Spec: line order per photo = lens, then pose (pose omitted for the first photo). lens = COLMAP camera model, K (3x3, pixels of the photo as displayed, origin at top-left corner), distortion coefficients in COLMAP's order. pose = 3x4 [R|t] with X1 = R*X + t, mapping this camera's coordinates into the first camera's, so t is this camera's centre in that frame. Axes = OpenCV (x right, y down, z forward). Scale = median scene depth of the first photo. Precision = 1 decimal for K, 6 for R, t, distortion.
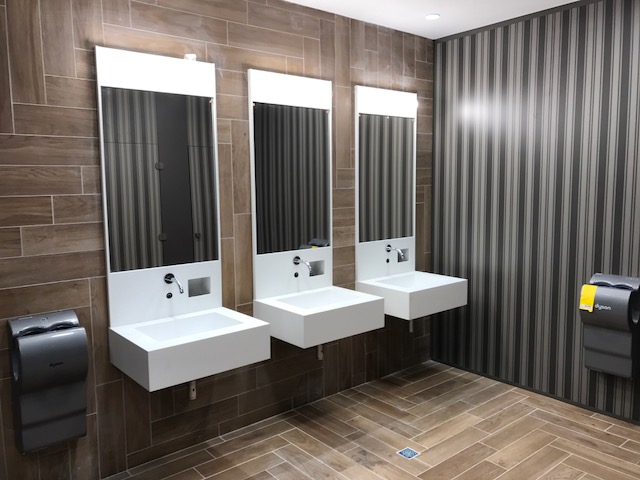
lens RADIAL K [[520.8, 0, 321.4], [0, 520.8, 241.7], [0, 0, 1]] dist [0.027100, -0.033048]
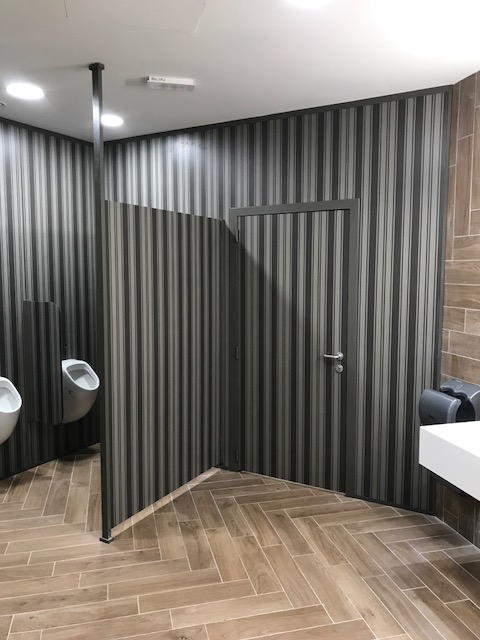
lens RADIAL K [[520.8, 0, 240.2], [0, 520.8, 319.5], [0, 0, 1]] dist [0.027100, -0.033048]
pose [[-0.420393, 0.101798, -0.901614, 0.769665], [-0.095059, 0.983277, 0.155341, -0.144761], [0.902349, 0.151011, -0.403686, 1.006399]]
